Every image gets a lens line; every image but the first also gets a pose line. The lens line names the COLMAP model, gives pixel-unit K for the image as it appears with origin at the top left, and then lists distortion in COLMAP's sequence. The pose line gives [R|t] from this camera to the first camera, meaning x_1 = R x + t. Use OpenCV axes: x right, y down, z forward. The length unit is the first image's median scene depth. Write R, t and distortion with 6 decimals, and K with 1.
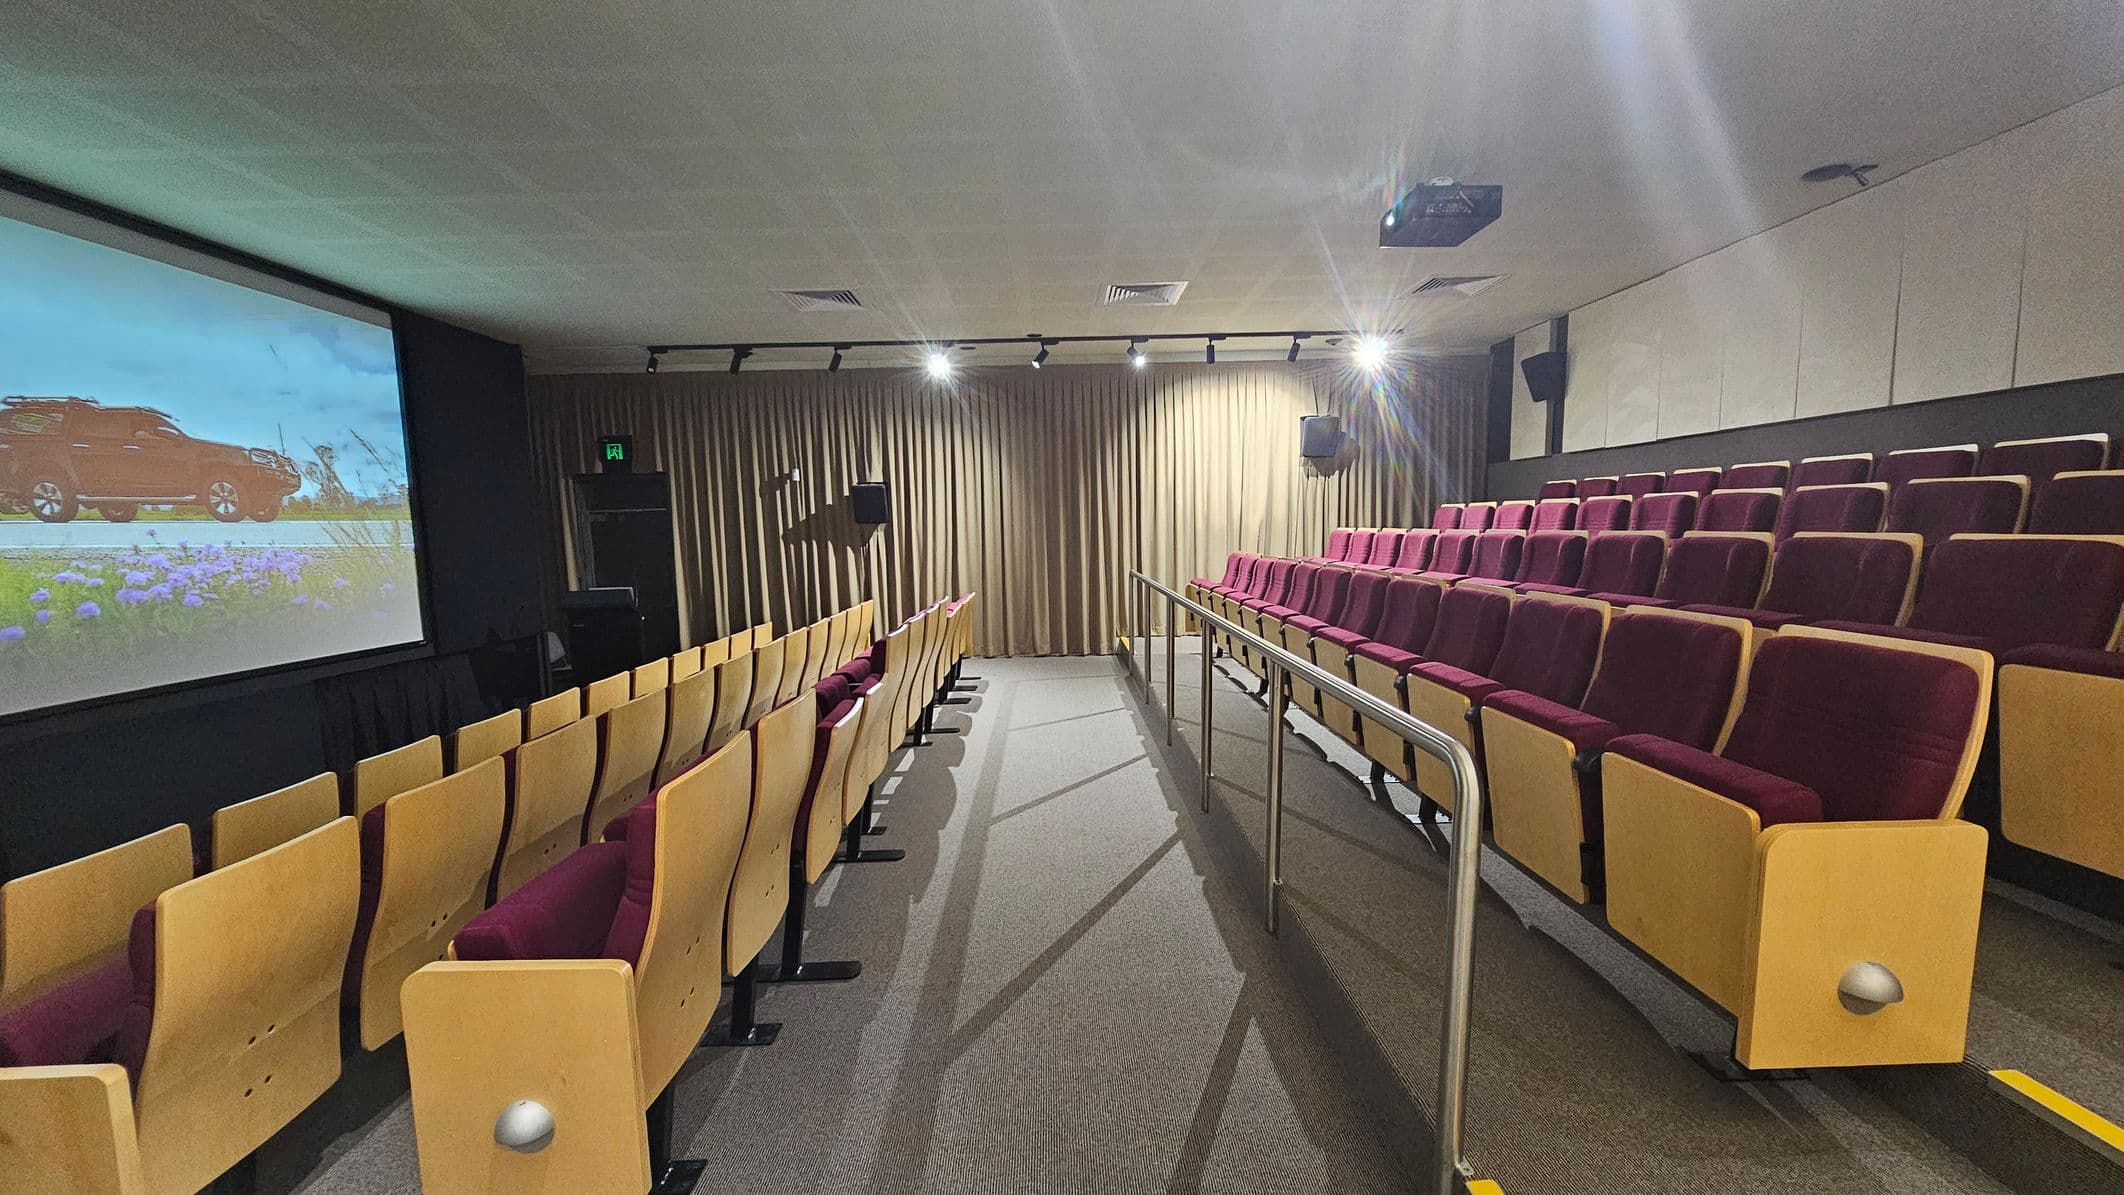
lens RADIAL K [[866.9, 0, 1041.1], [0, 866.9, 627.8], [0, 0, 1]] dist [-0.000666, 0.000249]
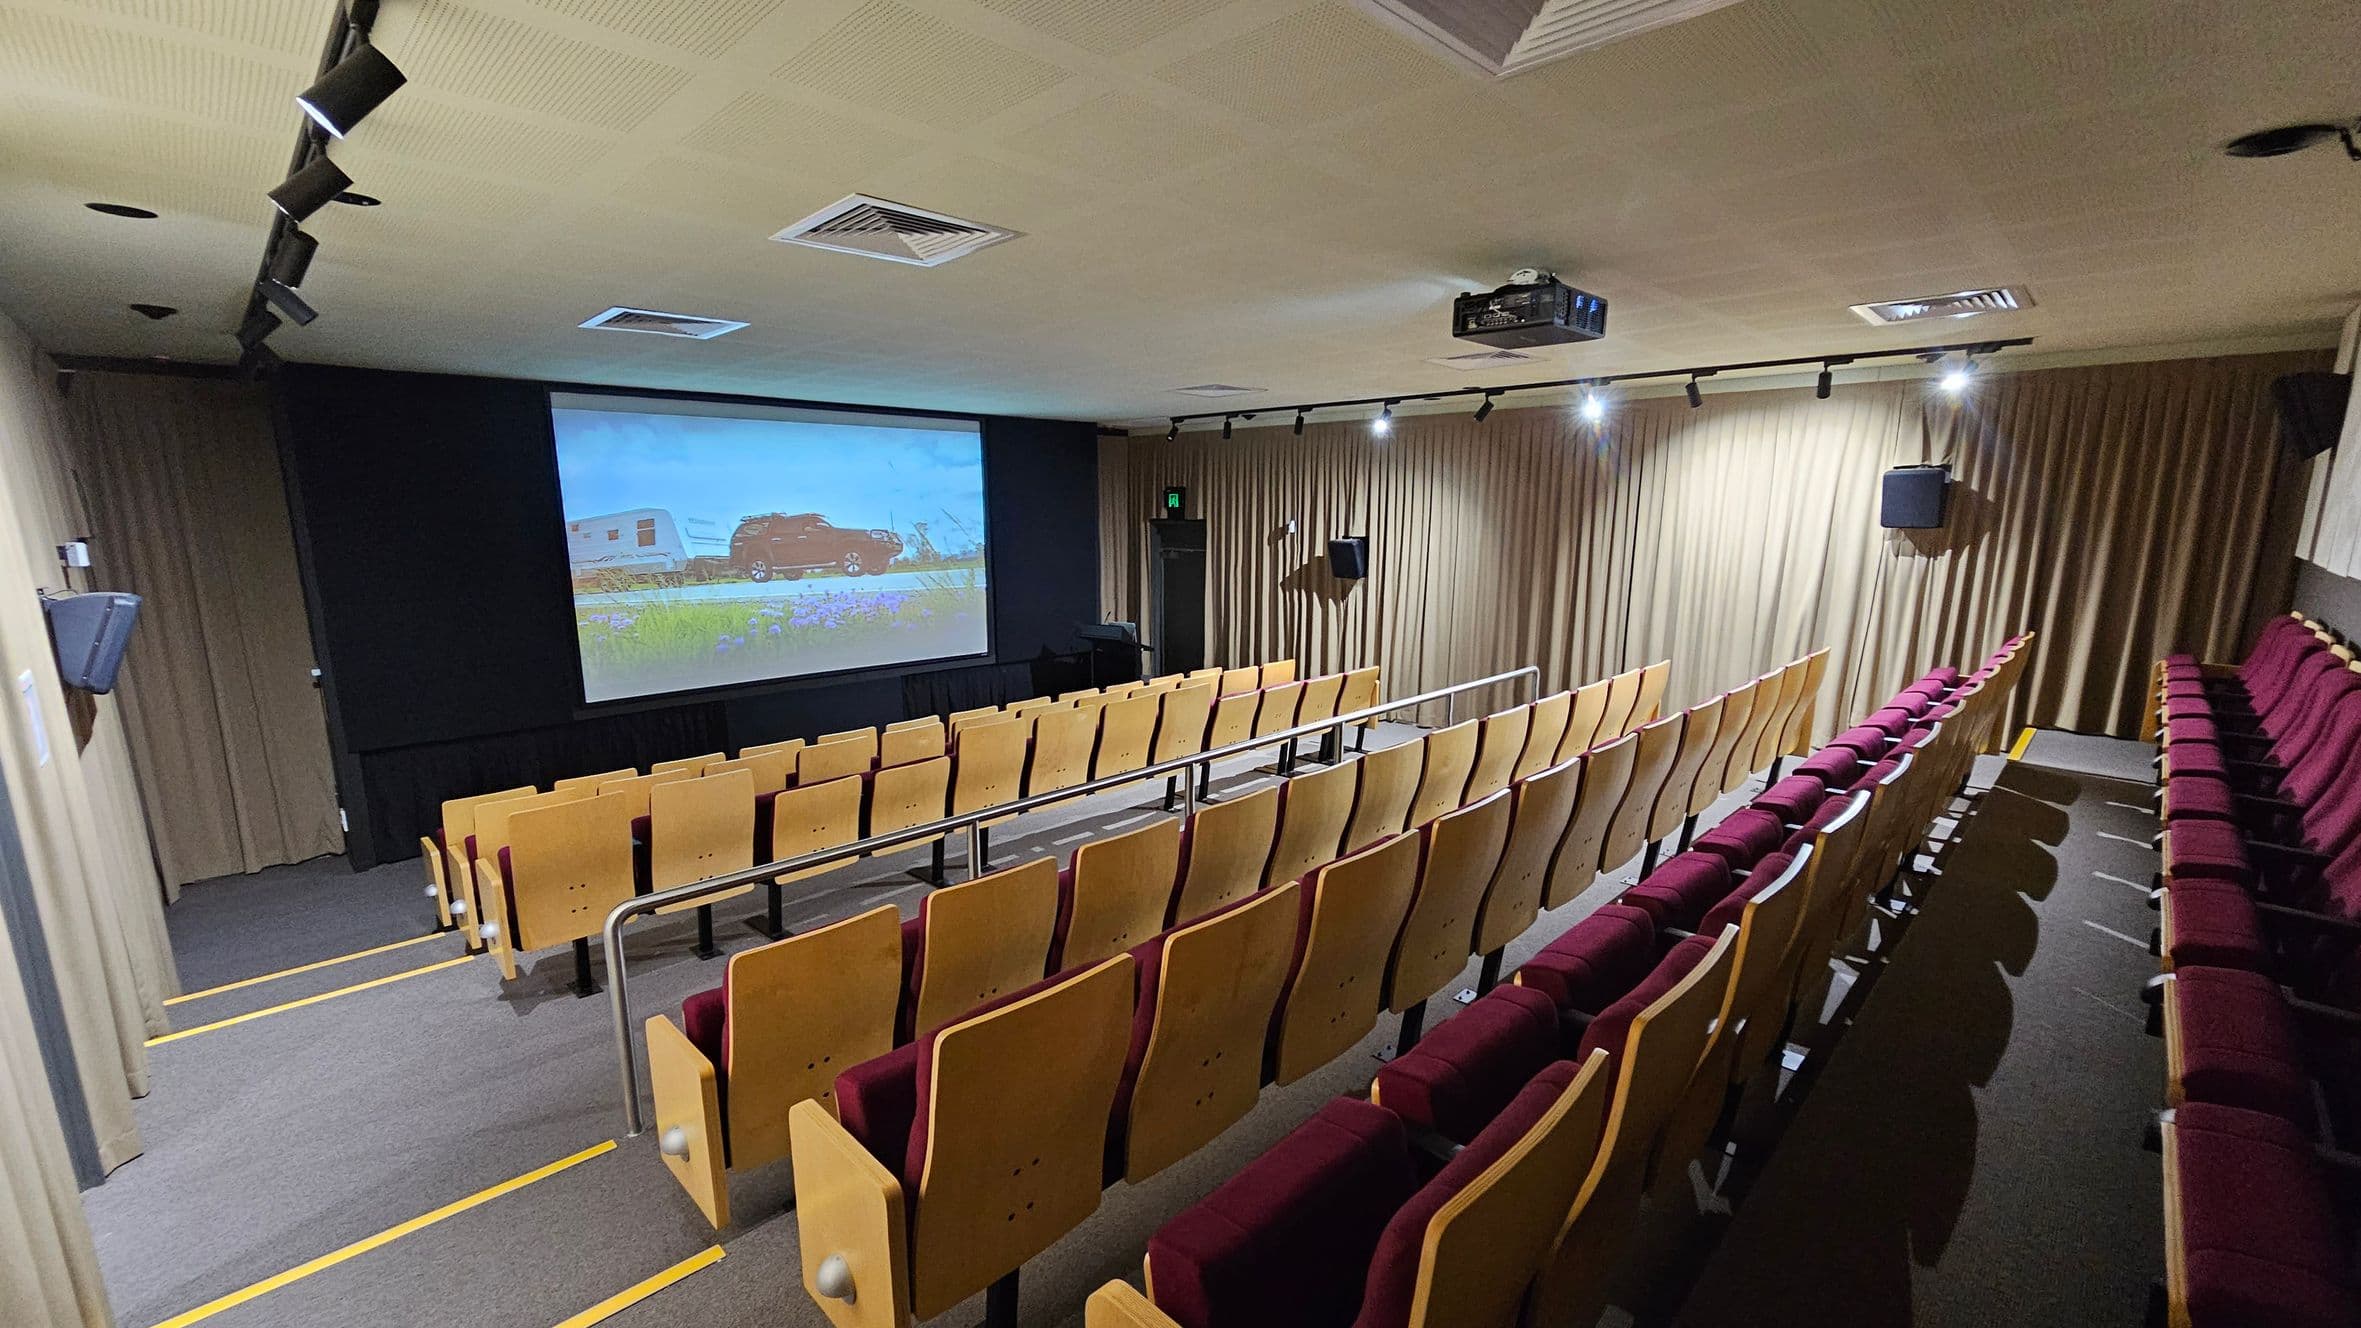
lens RADIAL K [[963.6, 0, 1171.1], [0, 963.6, 682.9], [0, 0, 1]] dist [-0.000666, 0.000249]
pose [[0.704185, 0.147736, -0.694476, 0.687321], [-0.095955, 0.988942, 0.113081, -0.165084], [0.703503, -0.012991, 0.710574, 0.109010]]
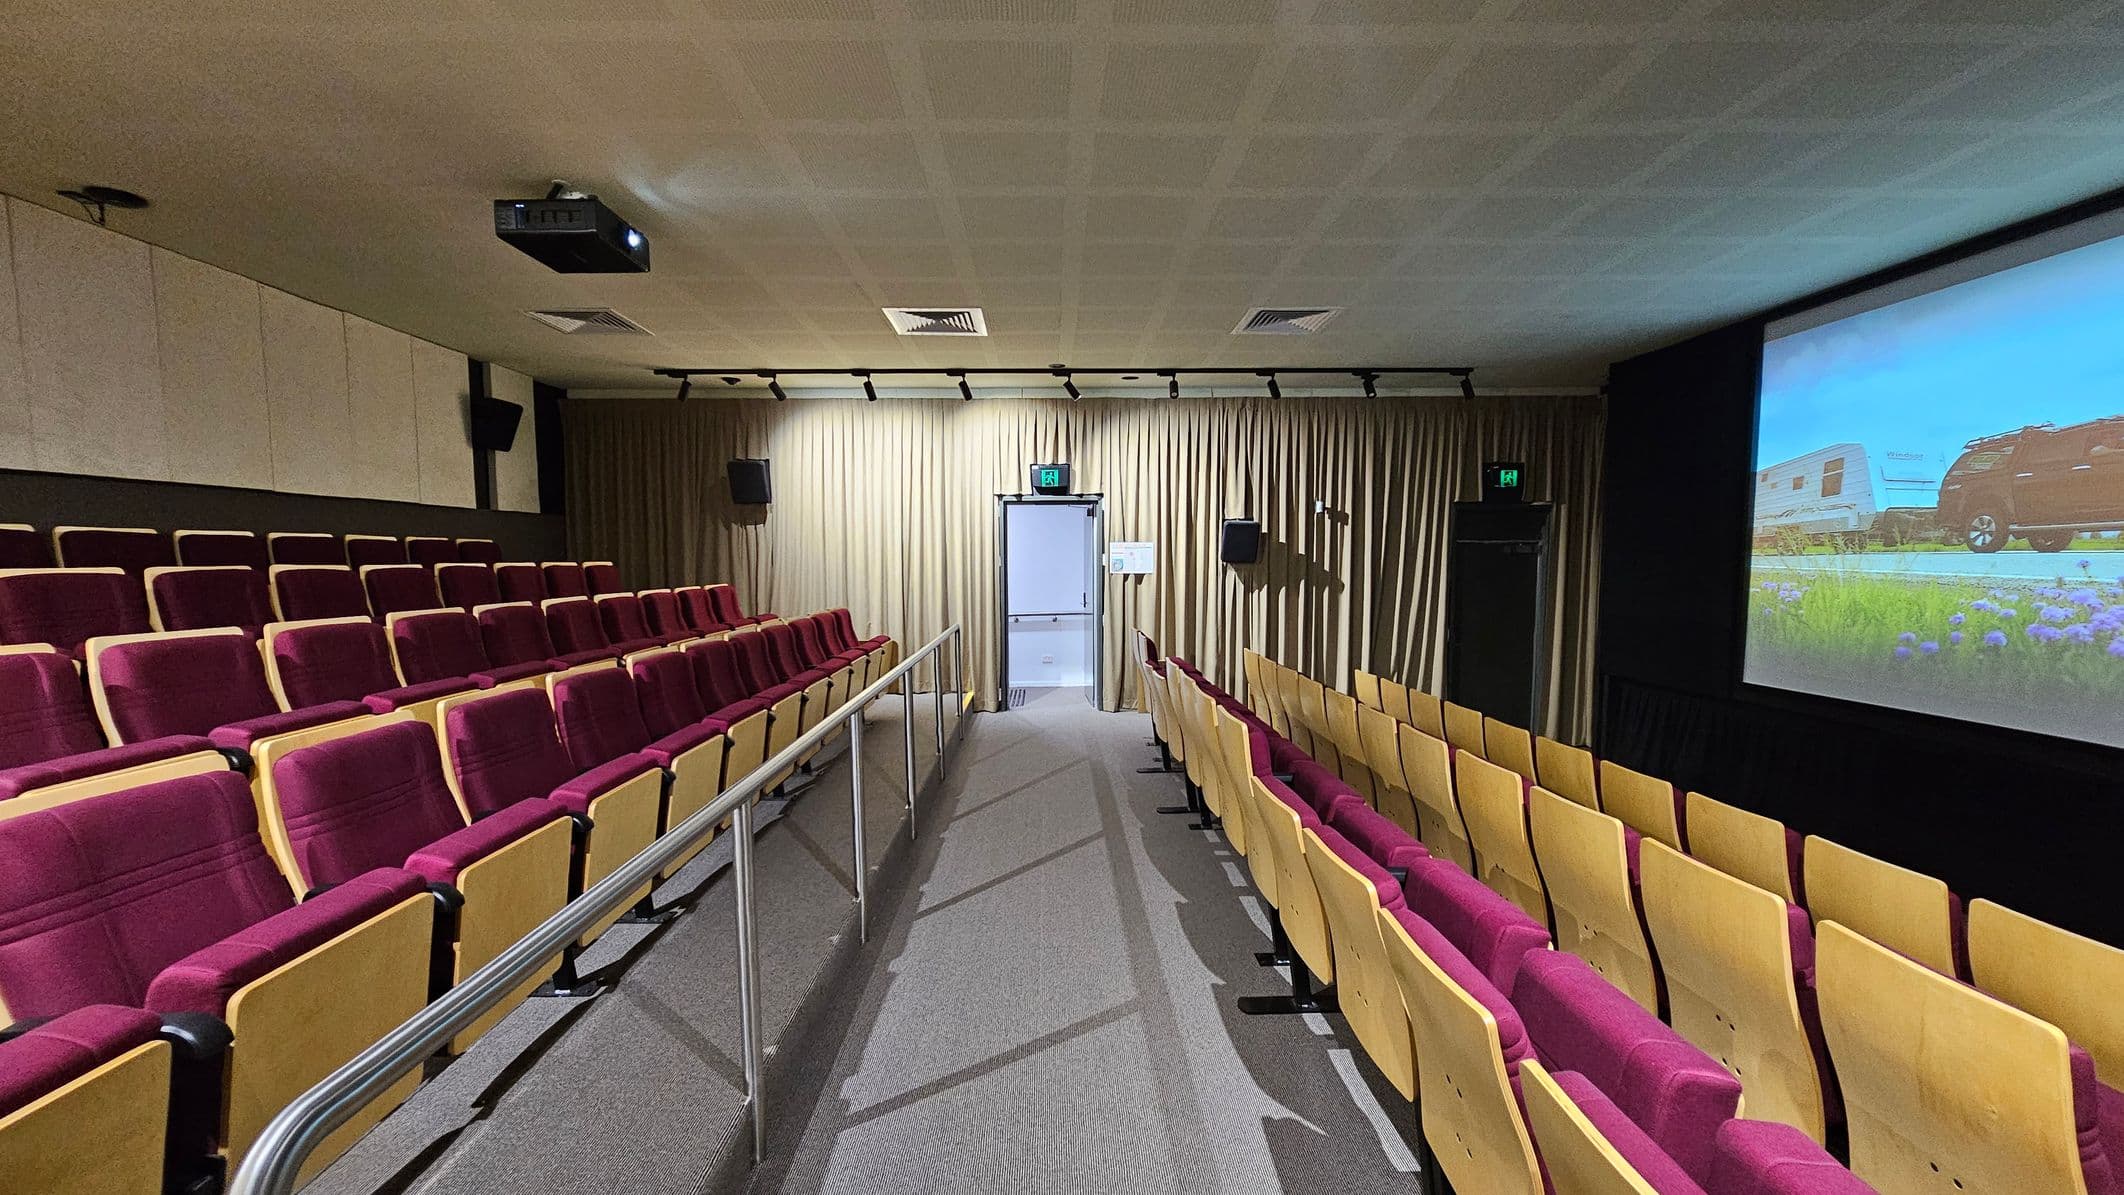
lens RADIAL K [[866.9, 0, 1077.4], [0, 866.9, 629.2], [0, 0, 1]] dist [-0.000666, 0.000249]
pose [[-0.998918, 0.029954, -0.035588, 0.007435], [0.022239, 0.979499, 0.200218, -0.194557], [0.040855, 0.199210, -0.979105, 1.466487]]
